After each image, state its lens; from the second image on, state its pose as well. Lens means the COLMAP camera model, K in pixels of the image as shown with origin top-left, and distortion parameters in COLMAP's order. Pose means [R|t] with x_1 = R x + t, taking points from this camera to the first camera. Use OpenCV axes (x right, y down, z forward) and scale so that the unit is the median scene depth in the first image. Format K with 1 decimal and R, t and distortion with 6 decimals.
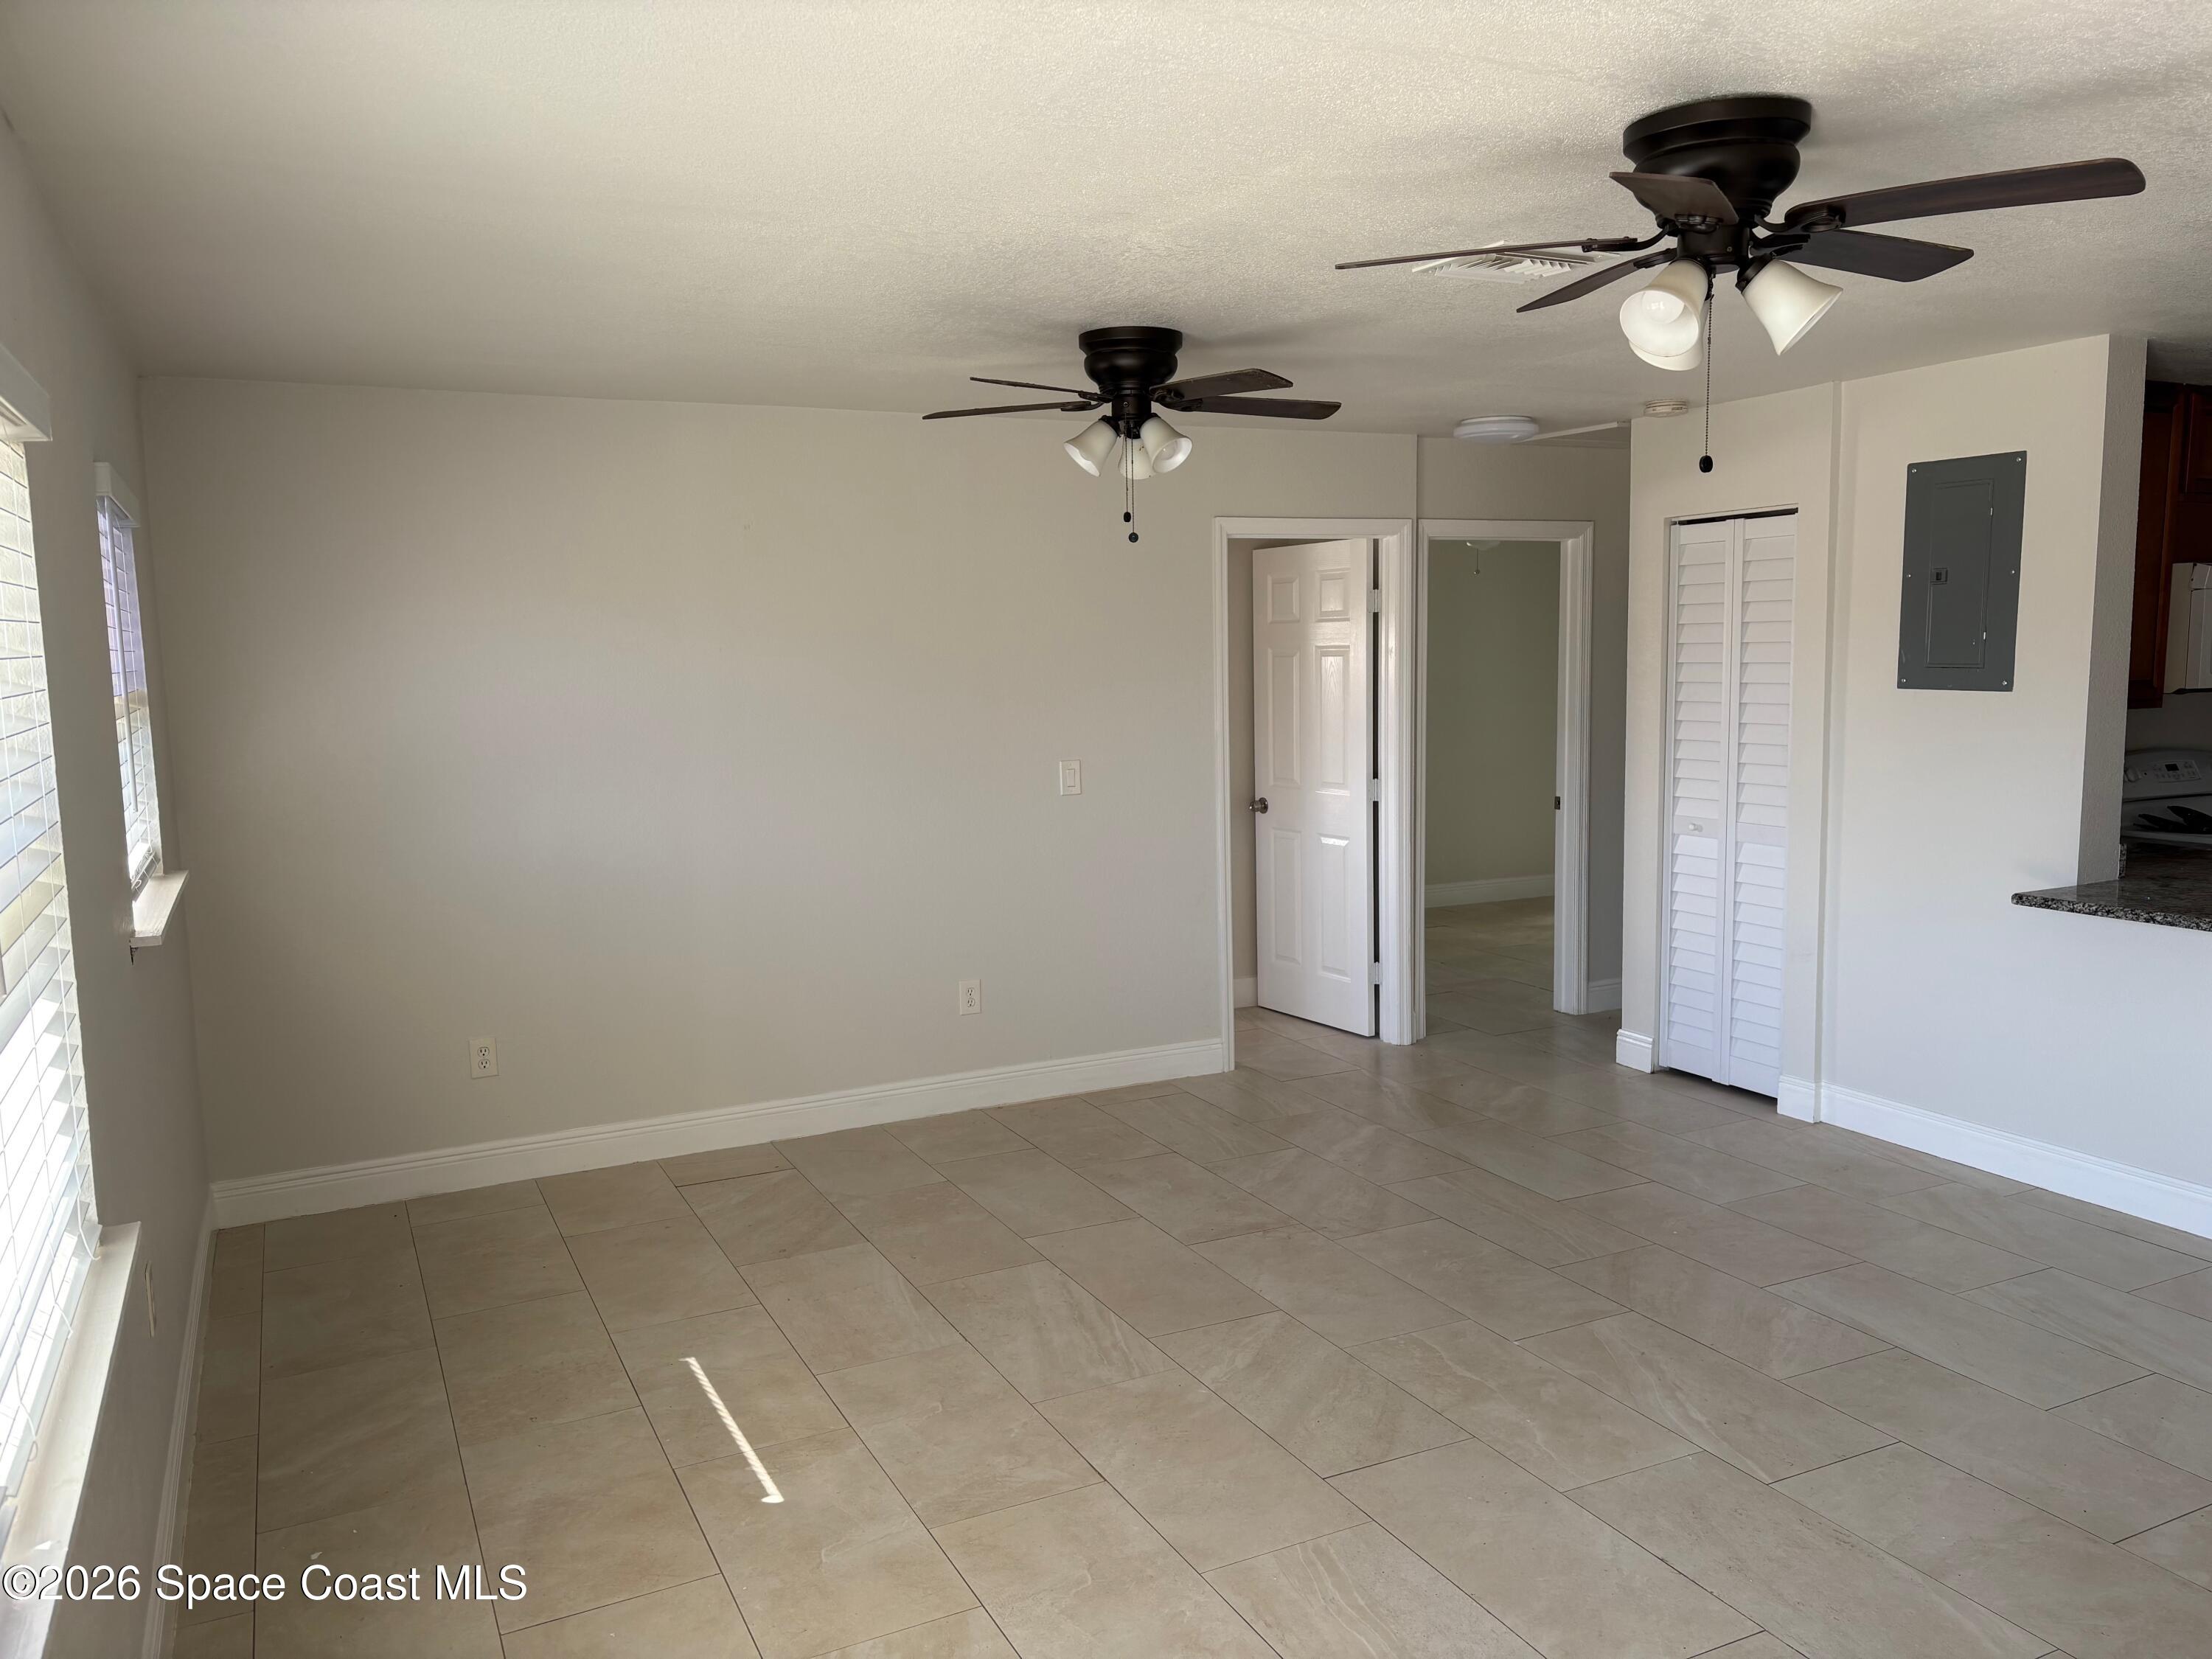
lens RADIAL K [[1669.6, 0, 1120.0], [0, 1669.6, 841.3], [0, 0, 1]] dist [0.010137, -0.000711]
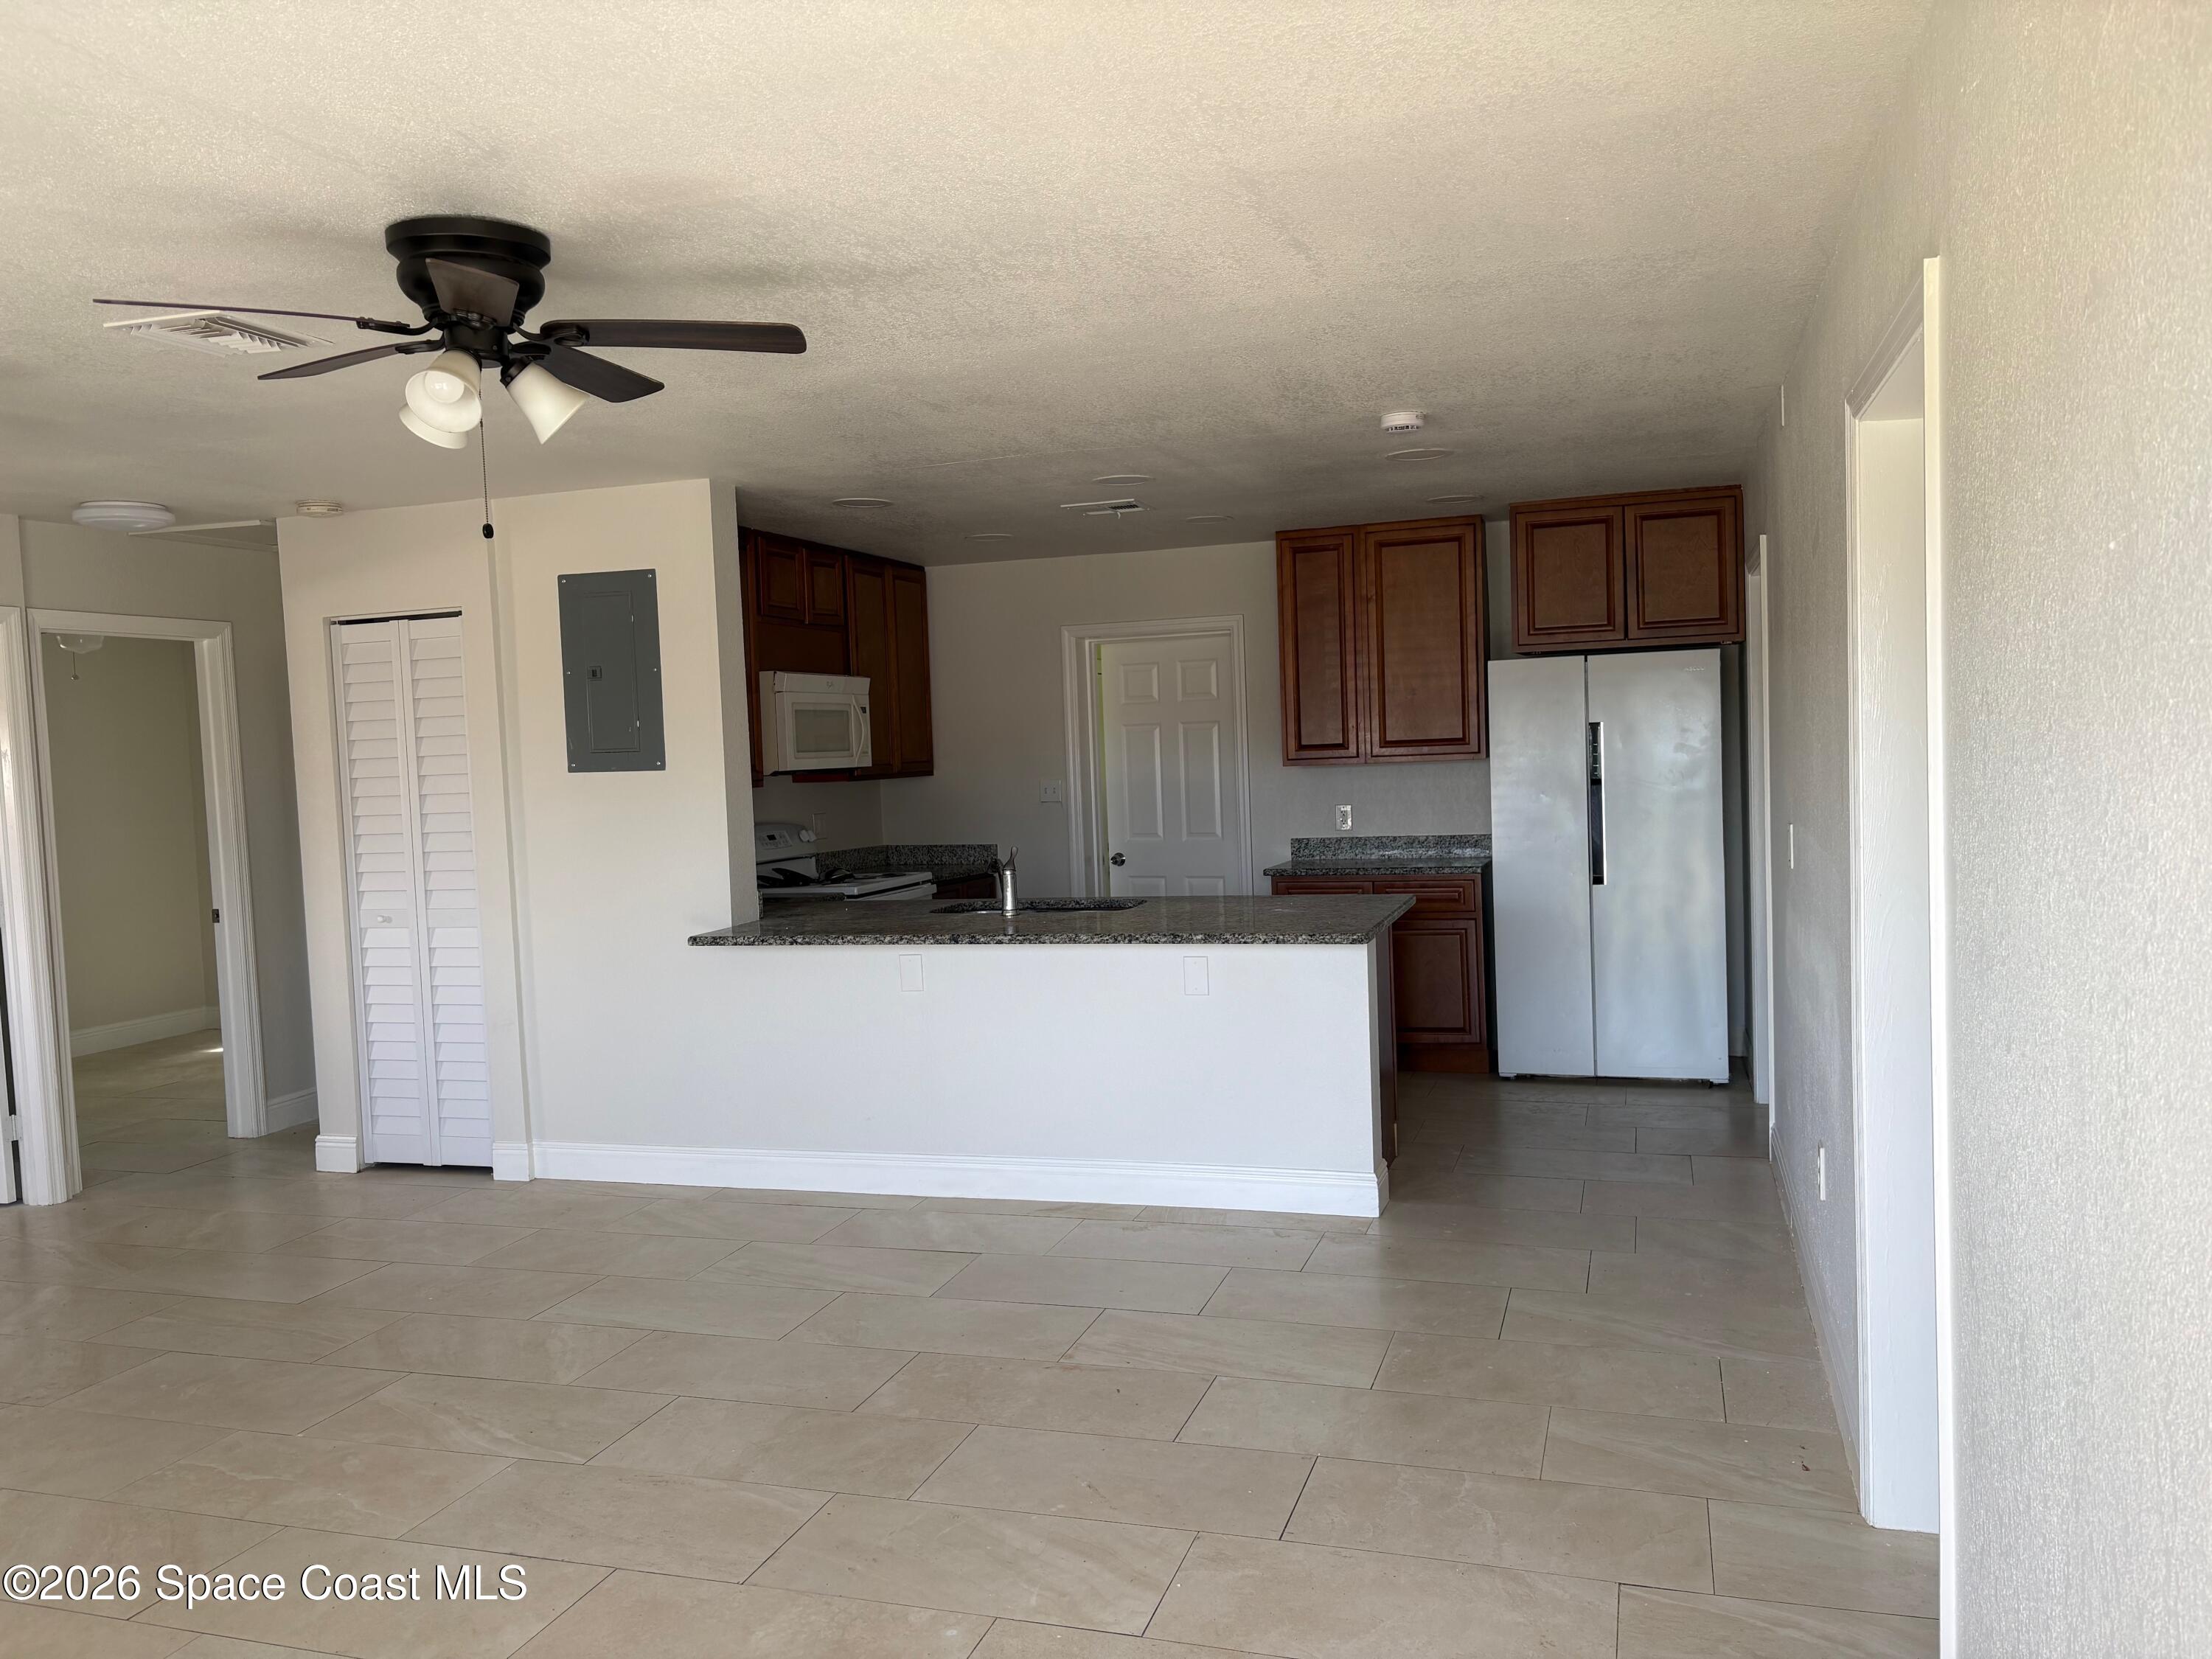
lens RADIAL K [[1670.0, 0, 1113.6], [0, 1670.0, 837.2], [0, 0, 1]] dist [0.027904, -0.004340]
pose [[0.696152, -0.050922, 0.716087, -0.097125], [0.111235, 0.993086, -0.037519, 0.038258], [-0.709225, 0.105773, 0.697002, -0.040958]]
